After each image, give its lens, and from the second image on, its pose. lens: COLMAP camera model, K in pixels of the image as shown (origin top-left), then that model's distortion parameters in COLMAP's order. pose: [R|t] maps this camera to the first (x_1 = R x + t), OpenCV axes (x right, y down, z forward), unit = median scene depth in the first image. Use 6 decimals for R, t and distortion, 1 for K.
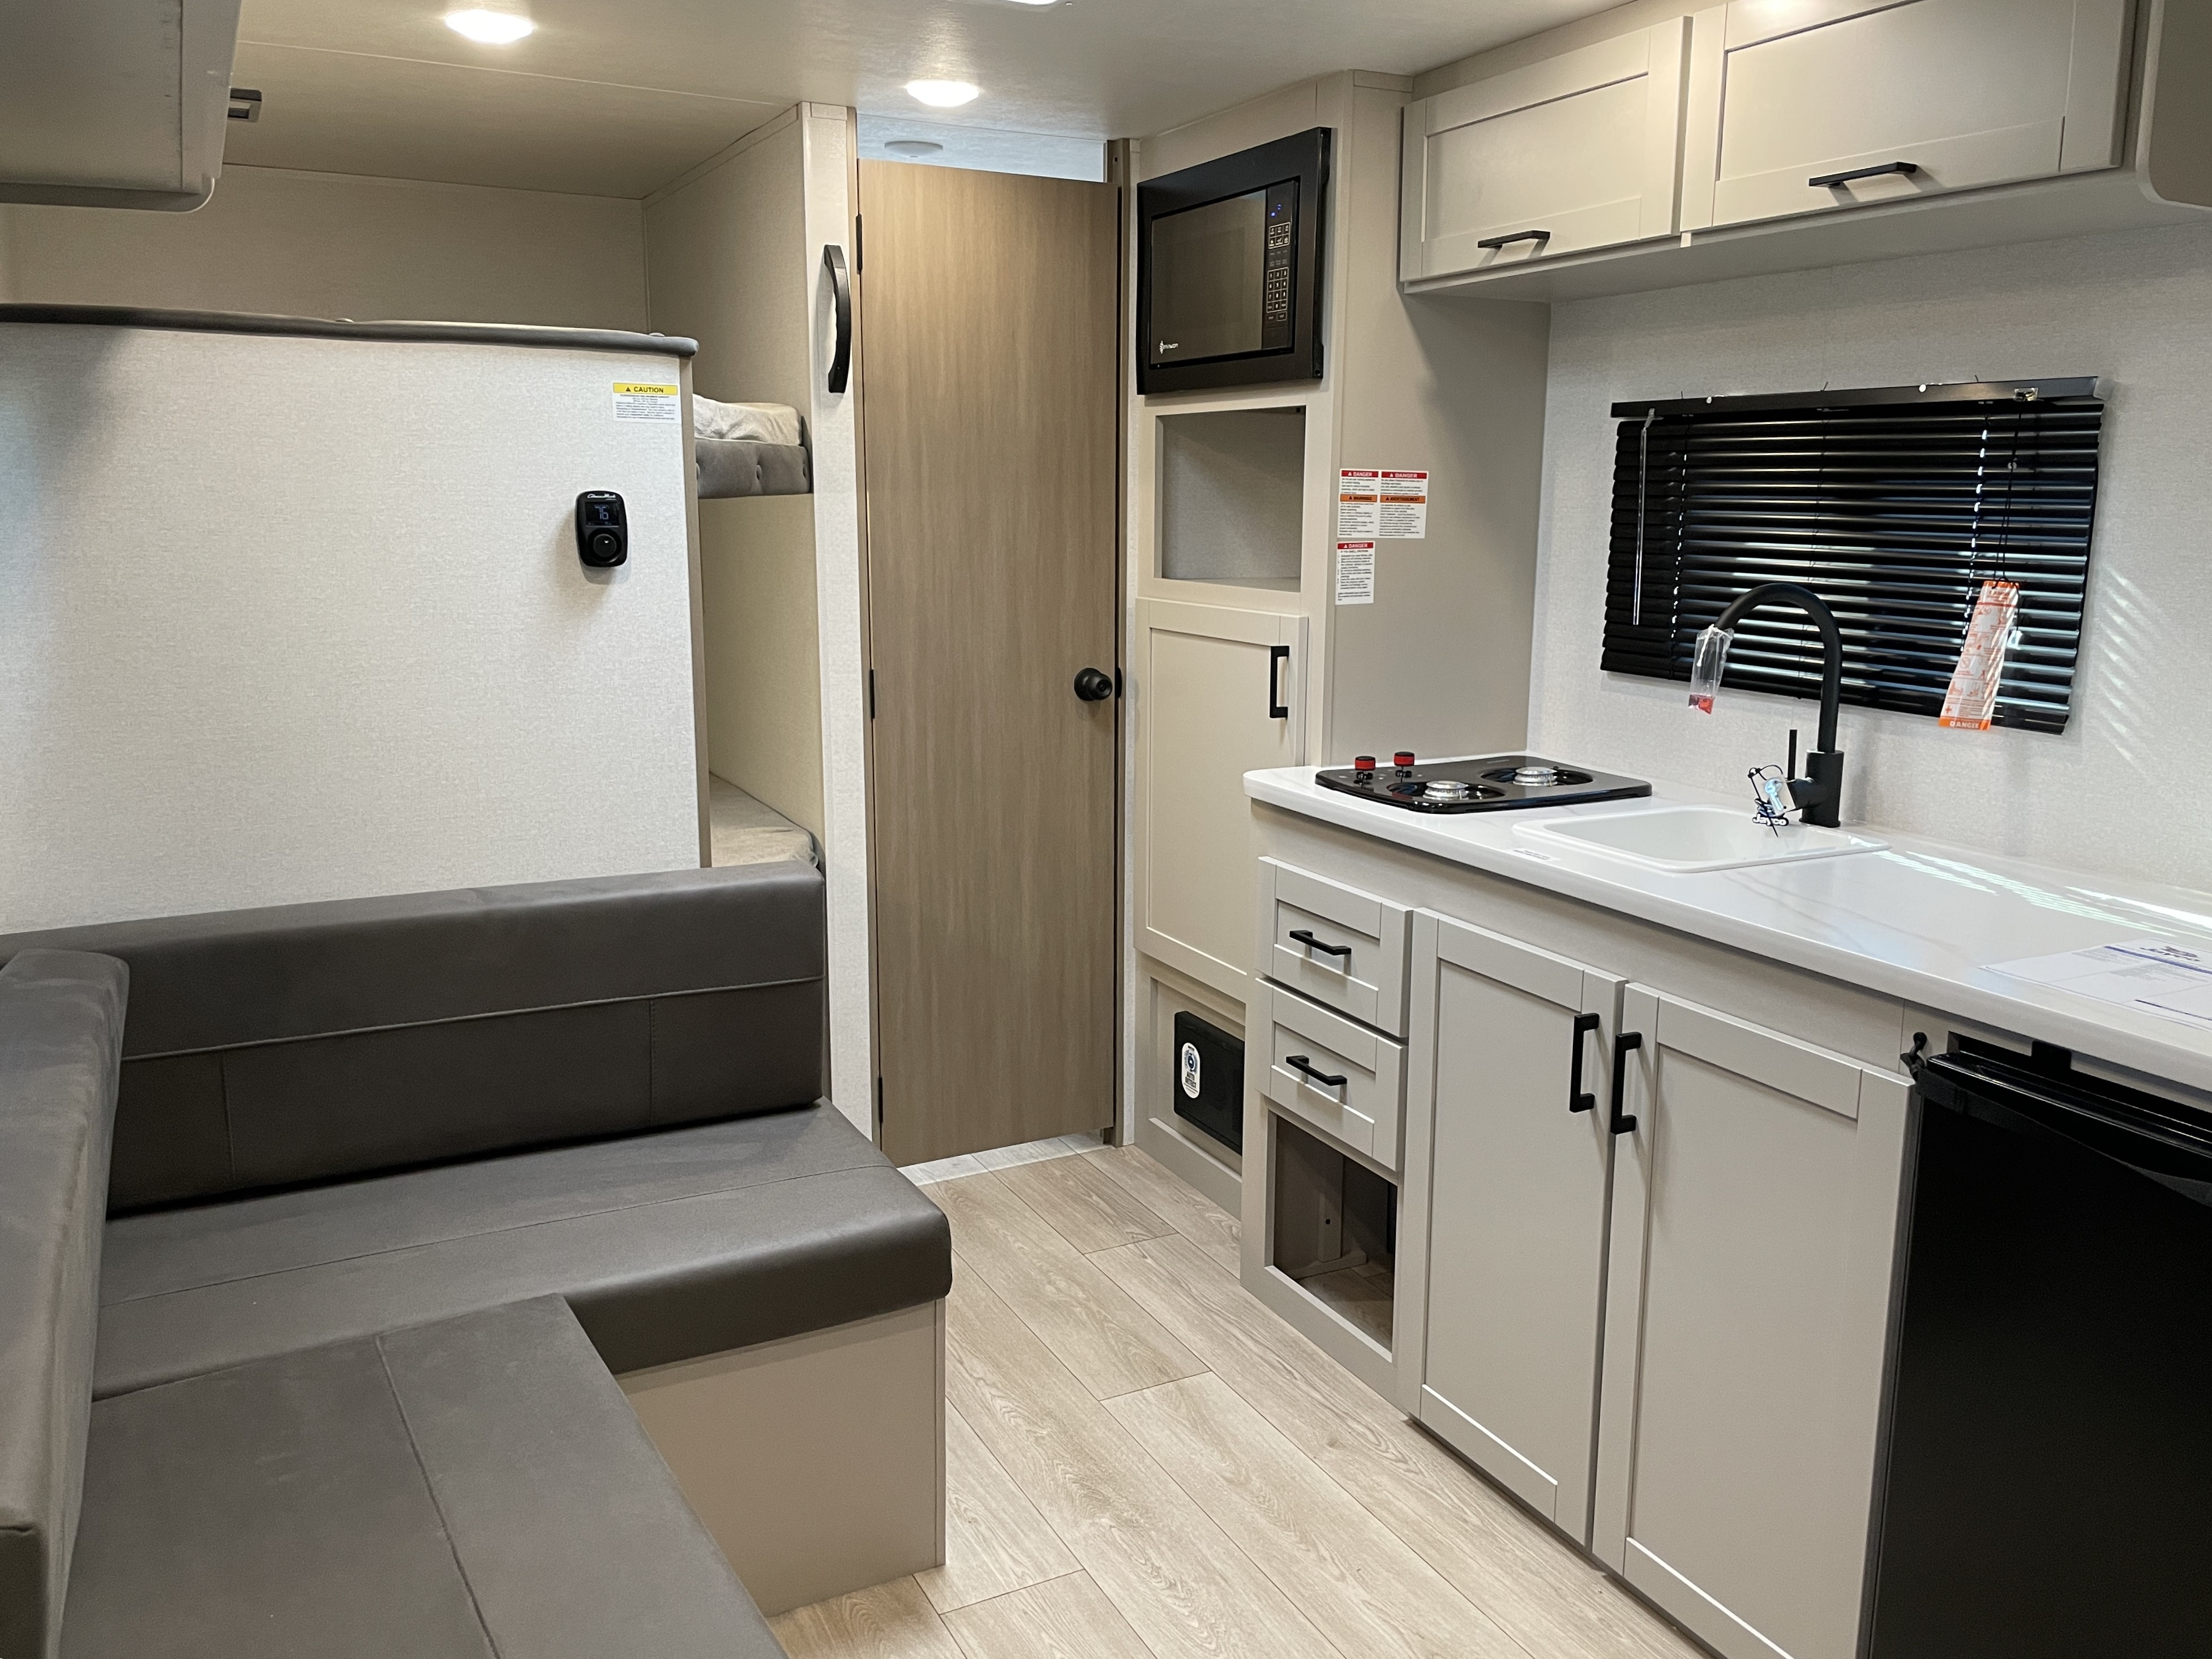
lens RADIAL K [[1763.4, 0, 1106.0], [0, 1763.4, 829.5], [0, 0, 1]] dist [0.079088, 0.001737]
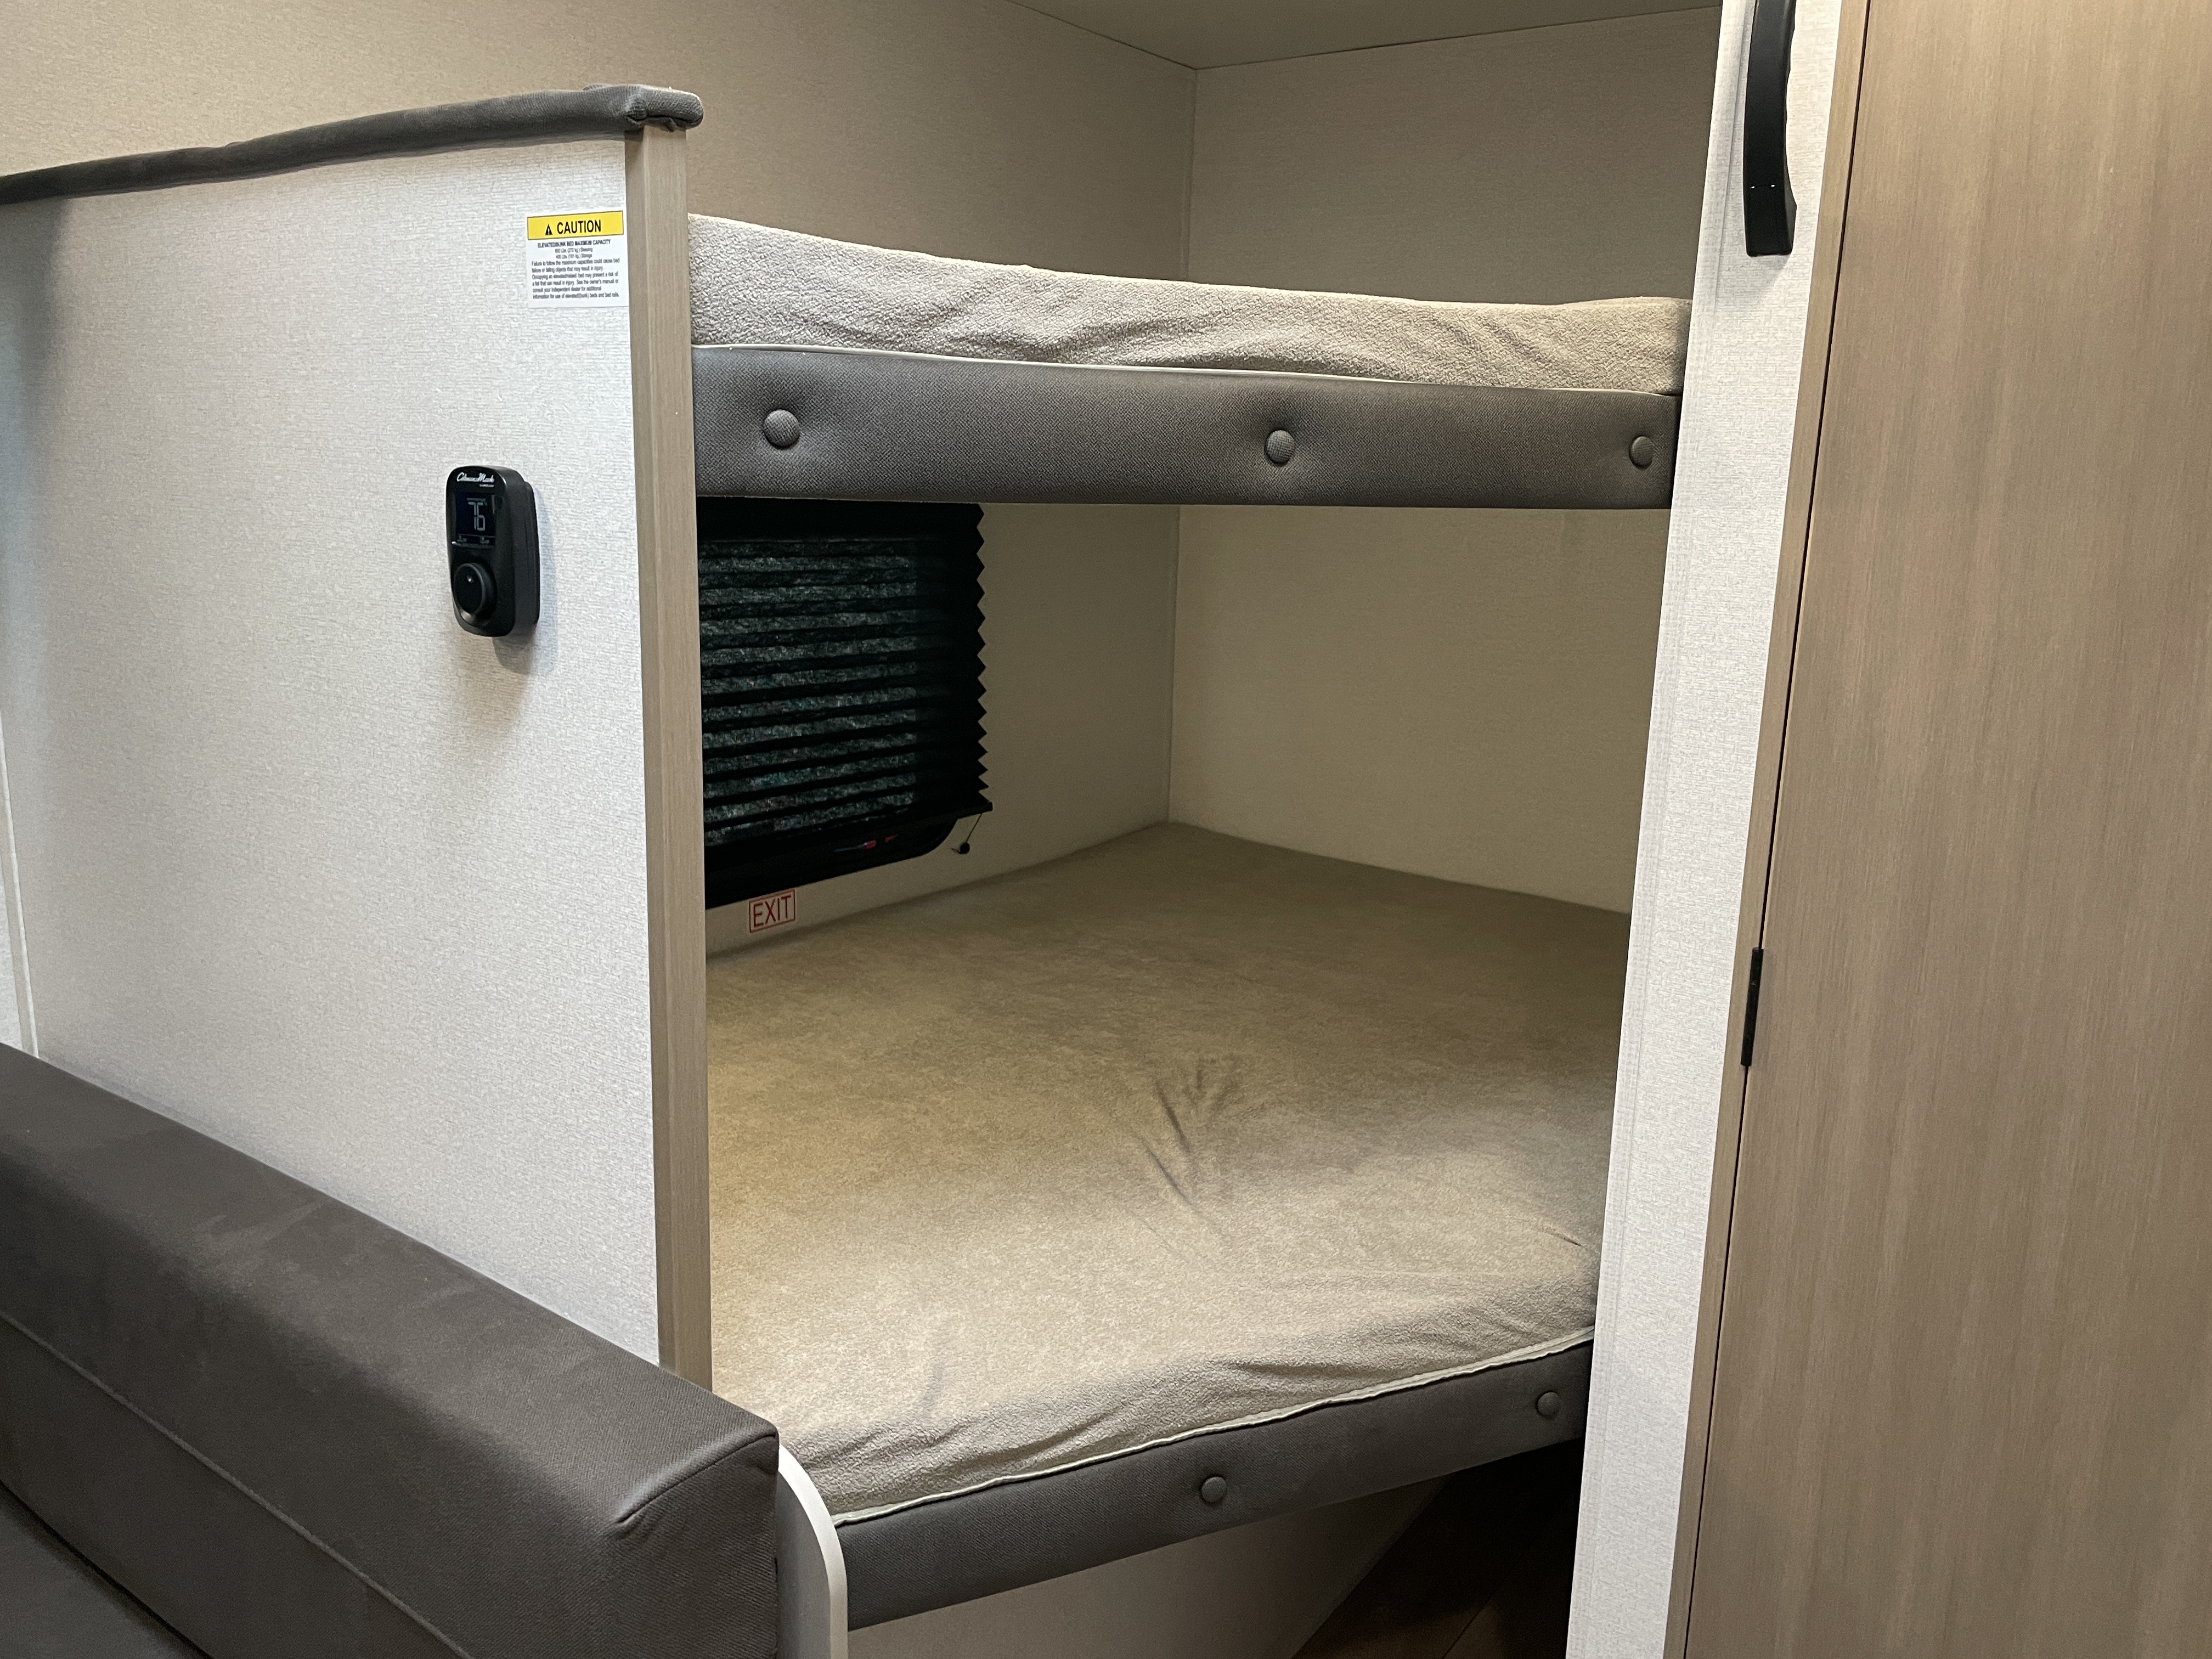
lens RADIAL K [[1674.3, 0, 1106.0], [0, 1674.3, 829.5], [0, 0, 1]] dist [0.082336, -0.102391]
pose [[0.467096, 0.197677, -0.861827, 0.161727], [-0.199151, 0.973165, 0.115278, -0.171703], [0.861487, 0.117787, 0.493929, 0.883625]]
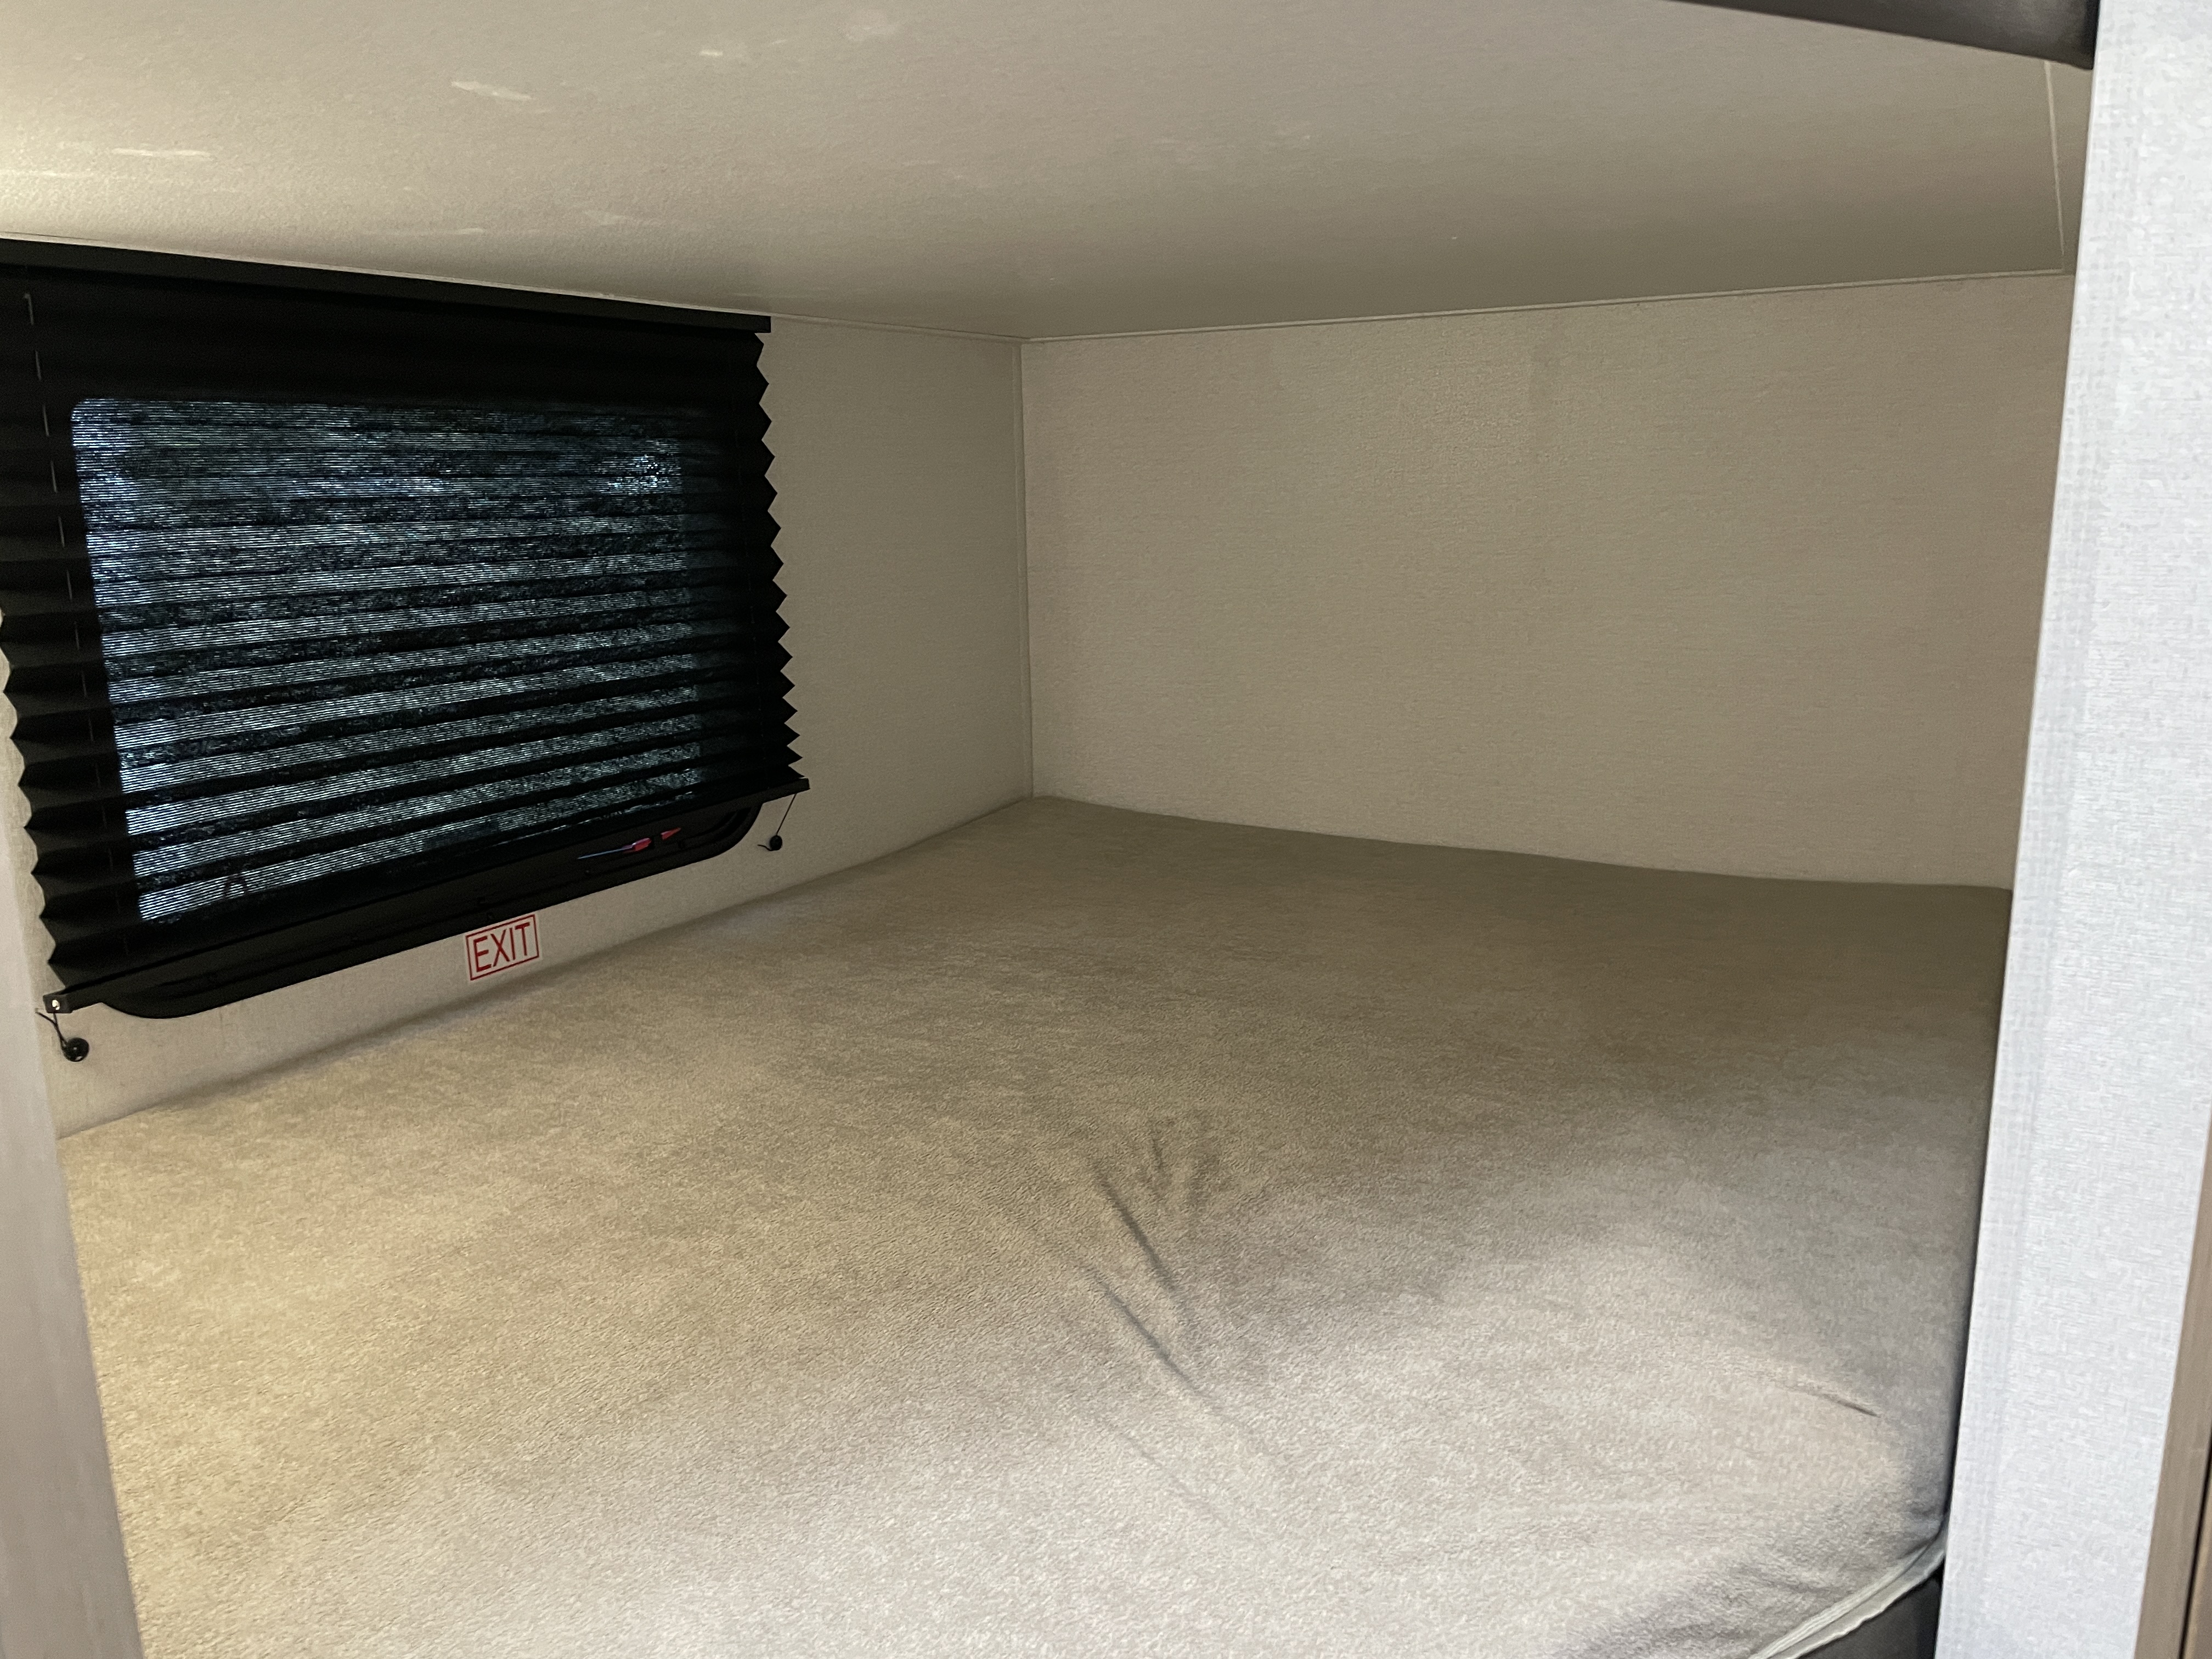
lens RADIAL K [[1692.9, 0, 1083.8], [0, 1692.9, 862.5], [0, 0, 1]] dist [0.069718, -0.107052]
pose [[0.558150, 0.178848, -0.810236, -0.062187], [-0.142055, 0.982673, 0.119054, -0.126476], [0.817489, 0.048648, 0.573885, 0.992630]]
